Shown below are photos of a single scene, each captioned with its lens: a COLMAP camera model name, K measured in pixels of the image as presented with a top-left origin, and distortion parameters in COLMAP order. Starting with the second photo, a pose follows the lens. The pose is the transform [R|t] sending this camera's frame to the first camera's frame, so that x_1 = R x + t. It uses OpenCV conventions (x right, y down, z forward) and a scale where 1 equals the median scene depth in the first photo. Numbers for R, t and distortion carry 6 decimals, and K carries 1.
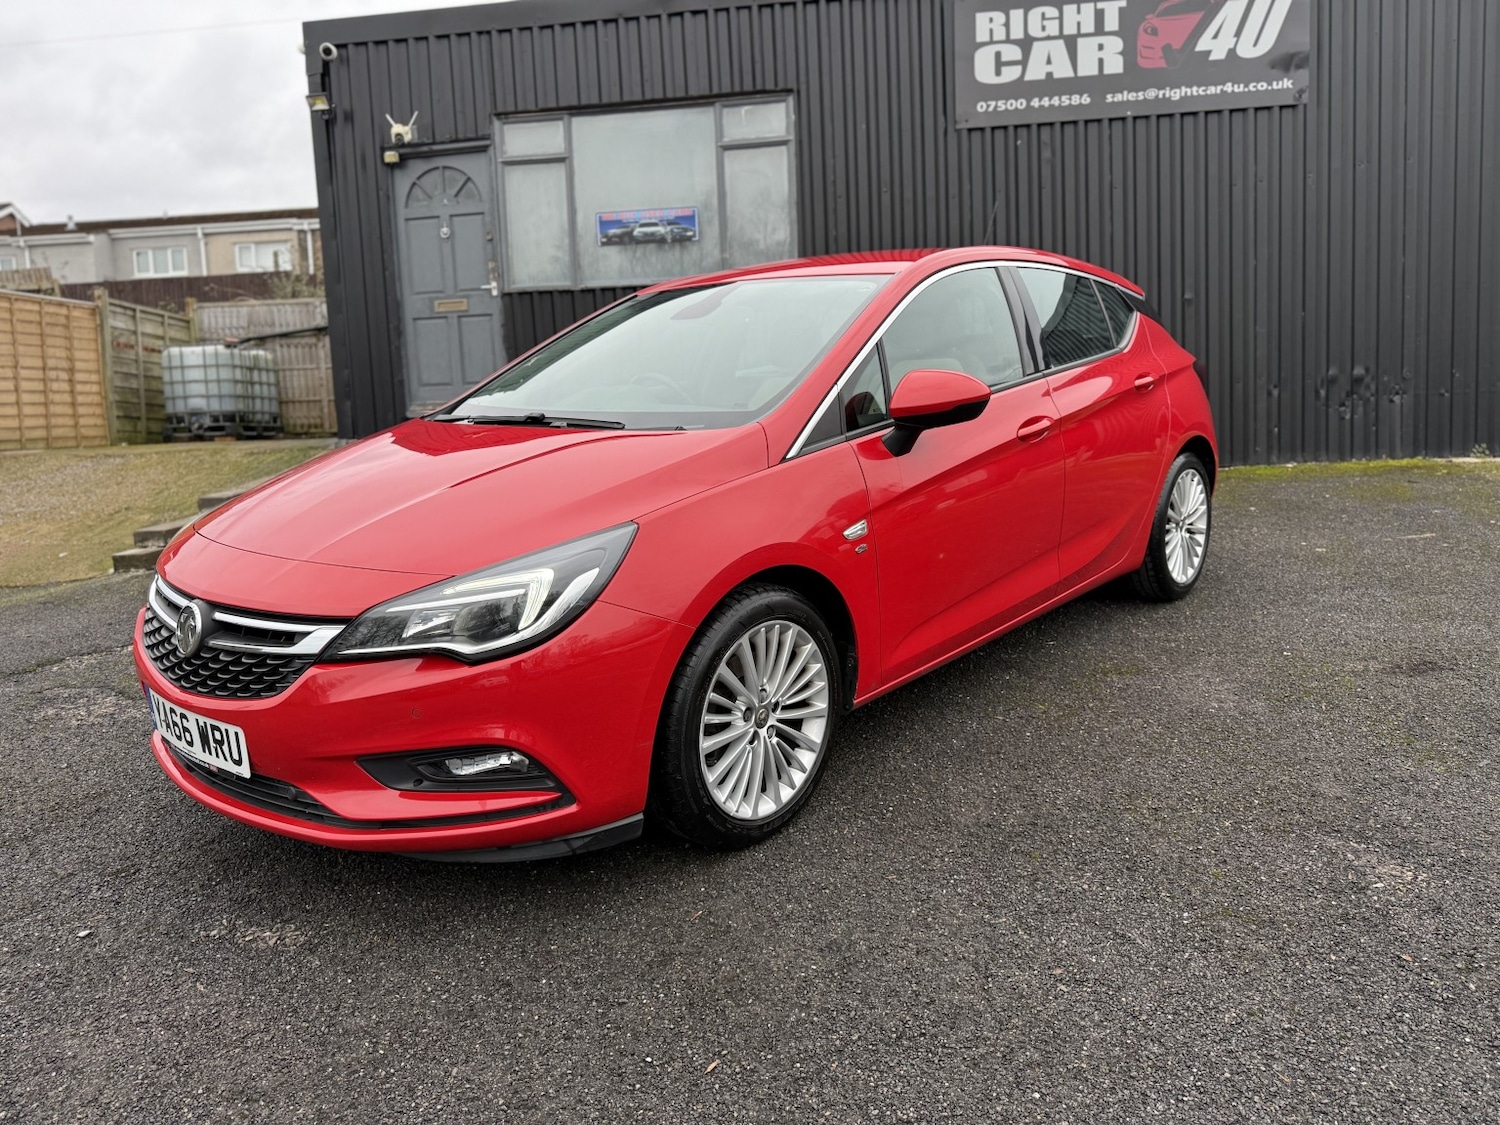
lens RADIAL K [[1085.8, 0, 747.2], [0, 1085.8, 563.9], [0, 0, 1]] dist [0.025699, -0.030420]
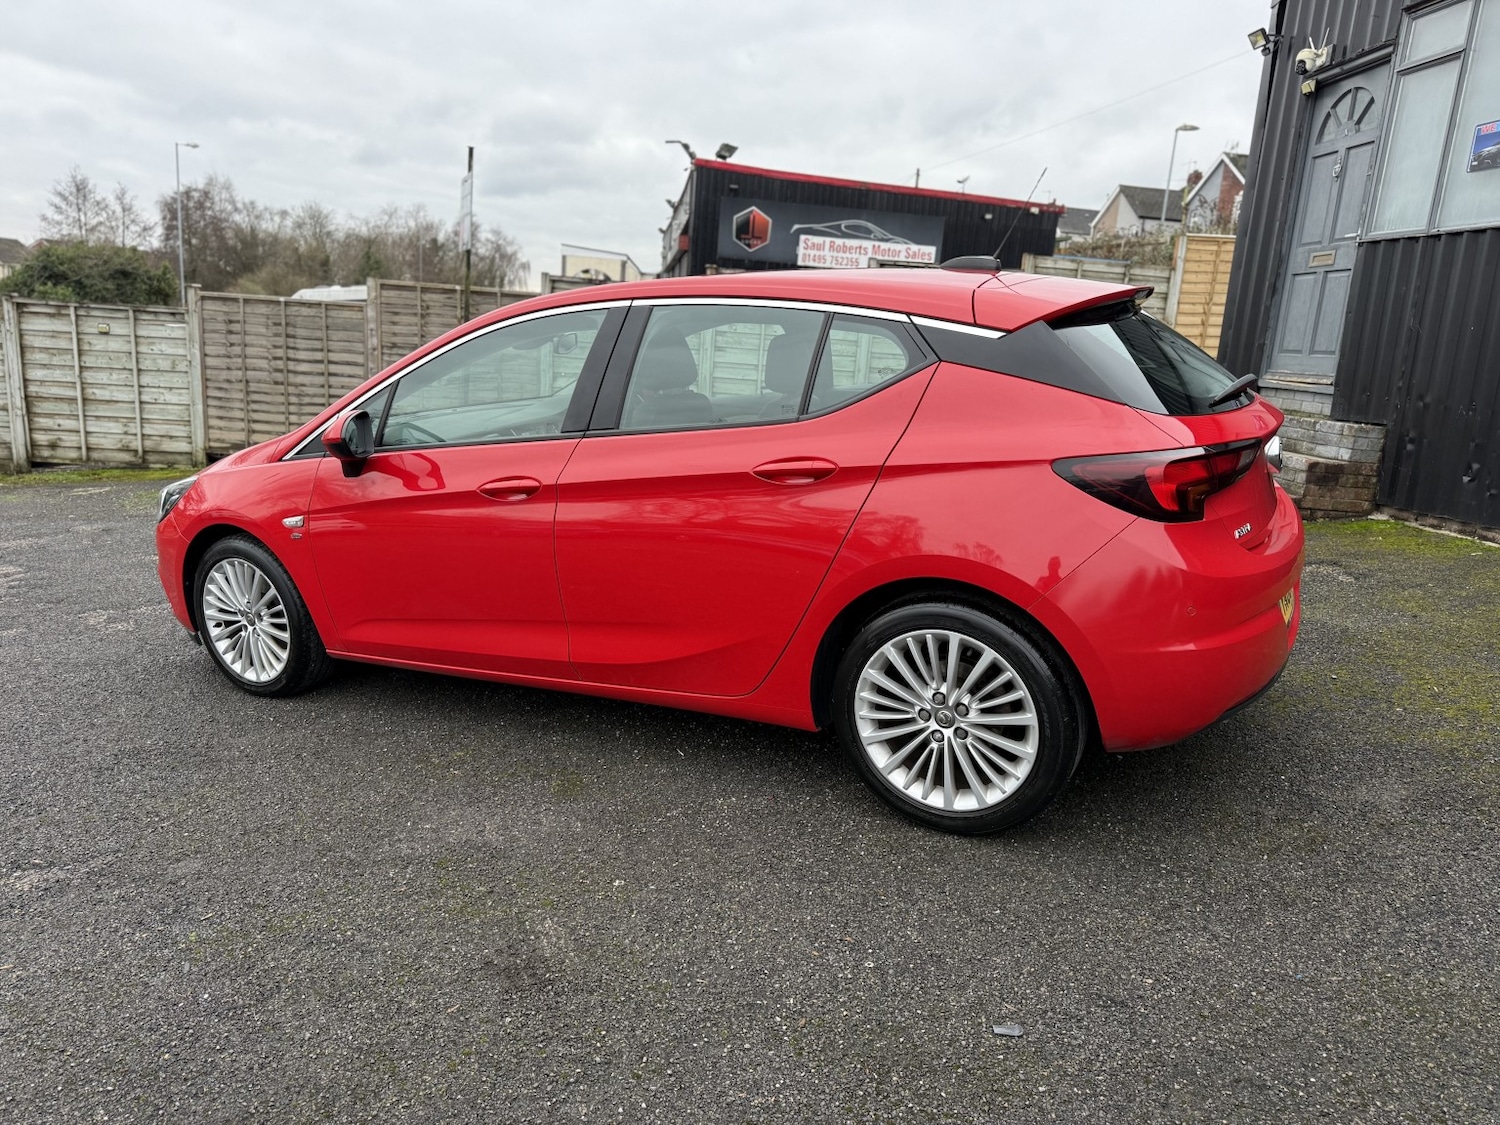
lens RADIAL K [[1077.8, 0, 742.1], [0, 1077.8, 564.3], [0, 0, 1]] dist [0.038243, -0.039053]
pose [[0.215433, 0.257202, -0.942038, 0.534670], [-0.172163, 0.959583, 0.222620, -0.133372], [0.961222, 0.114225, 0.251007, 0.425184]]
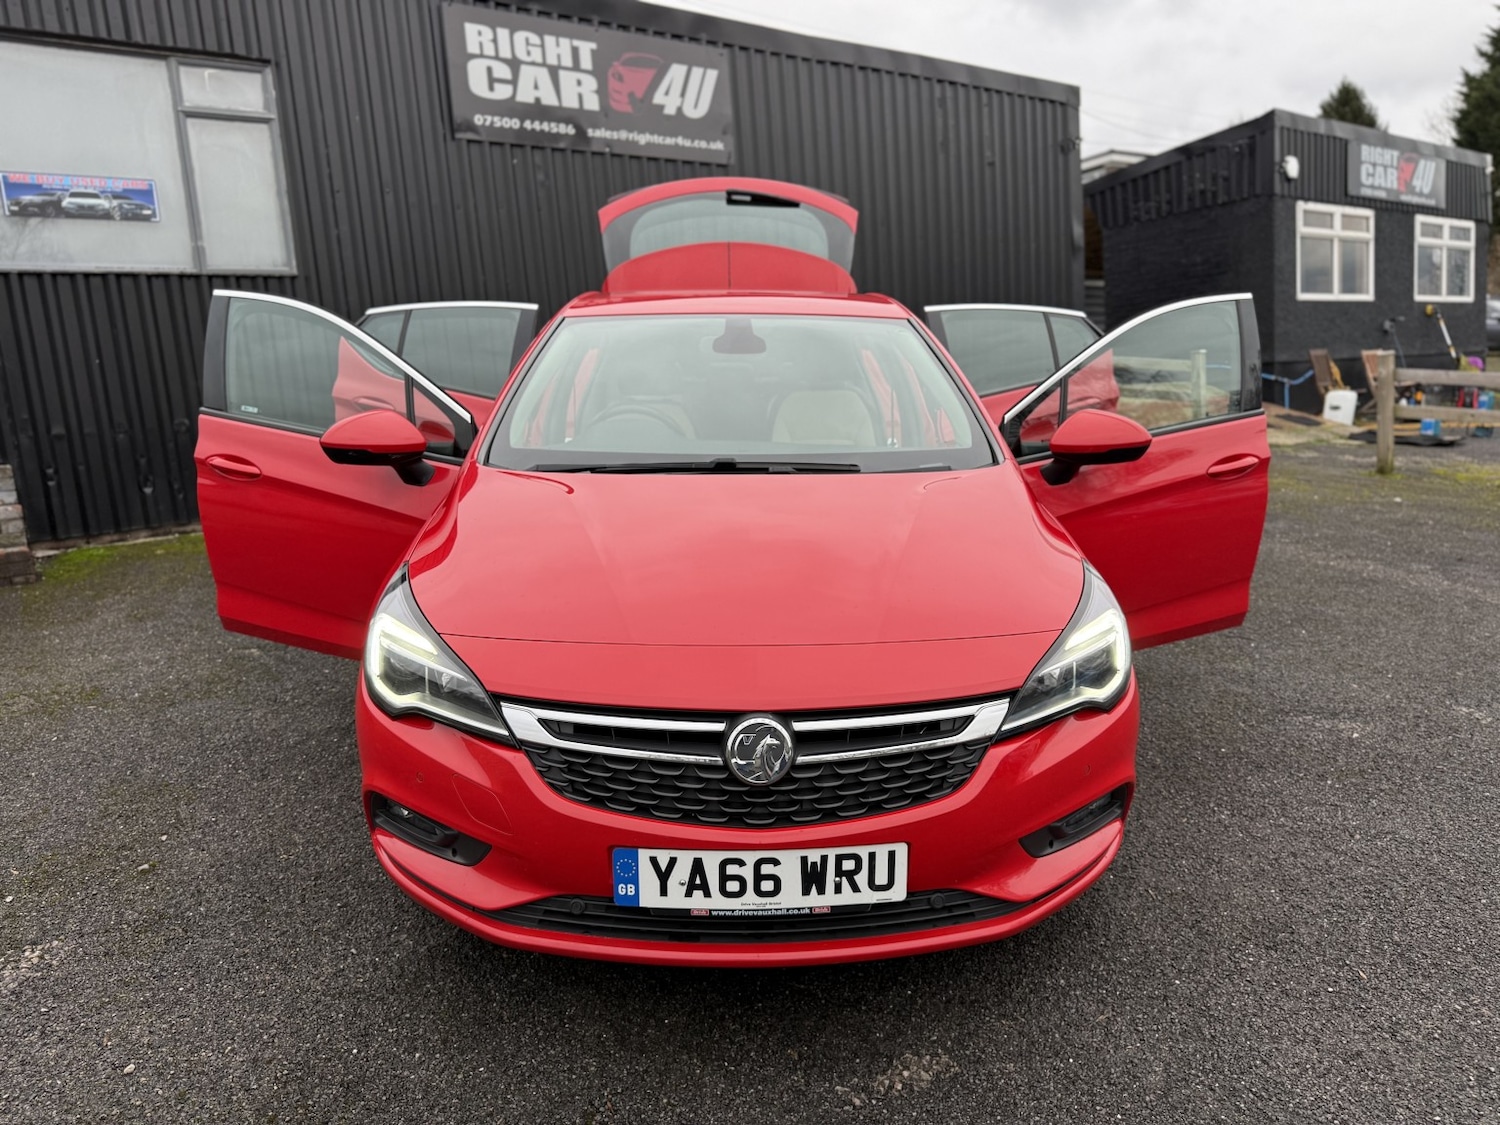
lens RADIAL K [[1077.8, 0, 742.1], [0, 1077.8, 564.3], [0, 0, 1]] dist [0.038243, -0.039053]
pose [[0.728455, -0.111204, 0.676008, -0.324859], [0.111259, 0.992842, 0.043432, -0.034704], [-0.675999, 0.043574, 0.735613, 0.132493]]
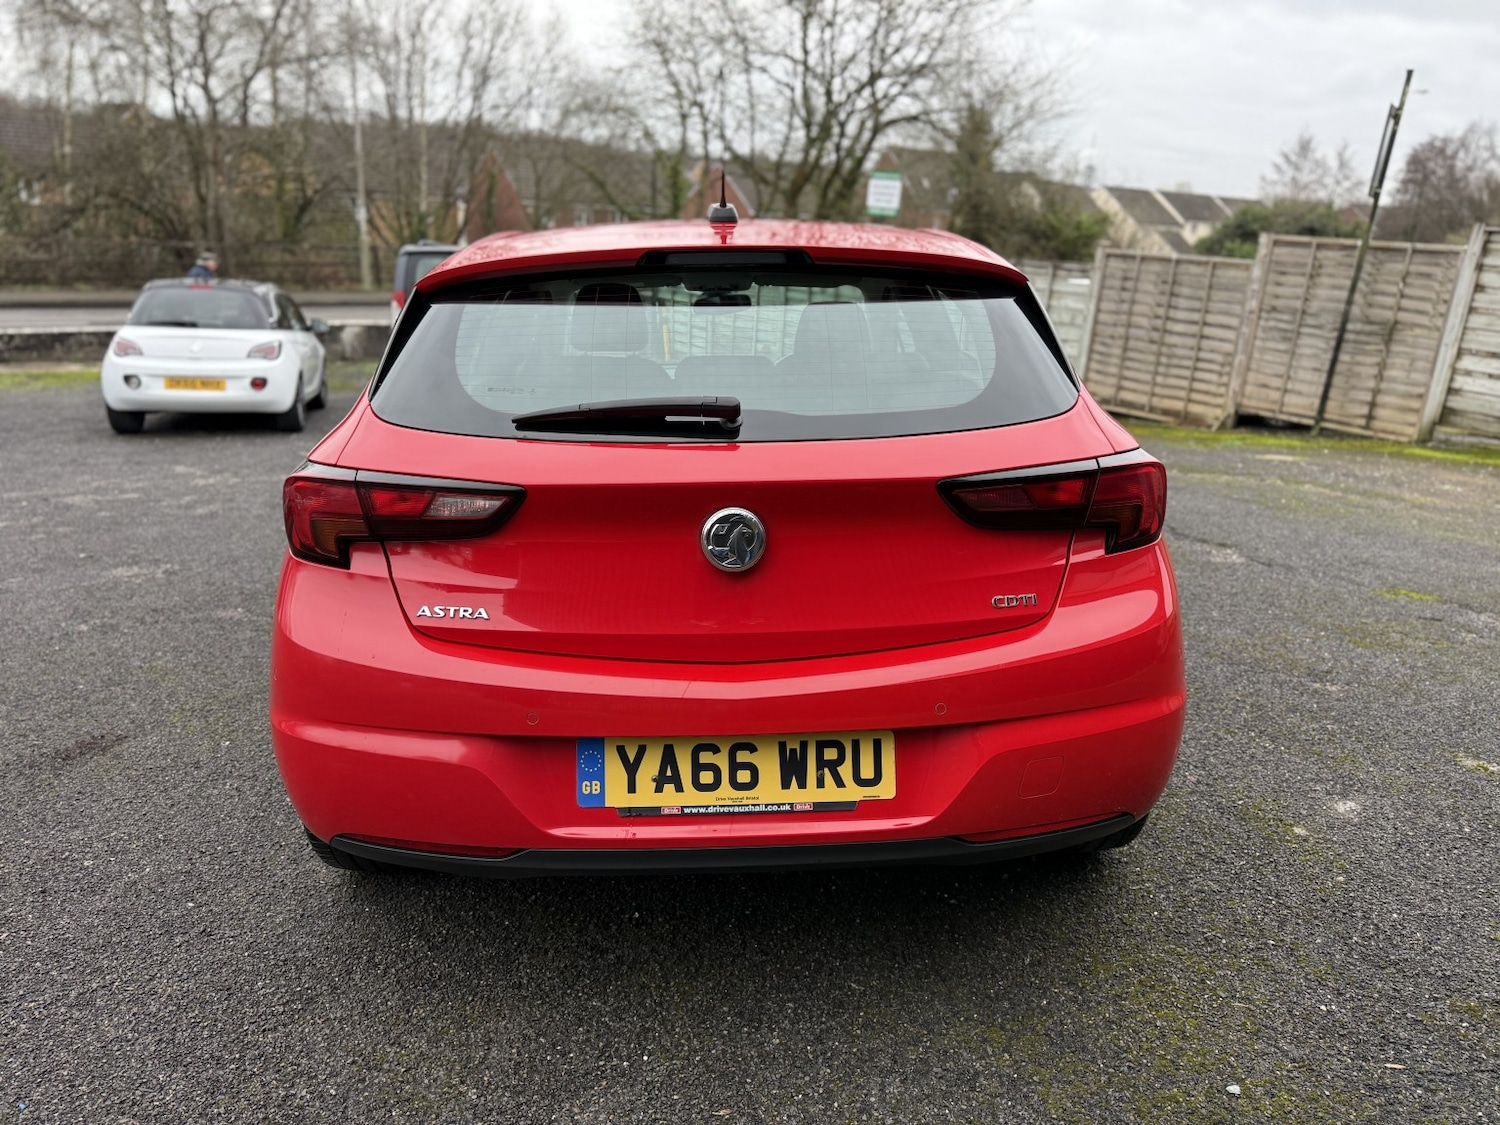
lens RADIAL K [[1082.8, 0, 749.2], [0, 1082.8, 546.0], [0, 0, 1]] dist [0.040839, -0.040492]
pose [[-0.721242, 0.200329, -0.663082, 0.347558], [-0.107986, 0.913045, 0.393304, -0.203415], [0.684214, 0.355271, -0.636894, 0.842672]]
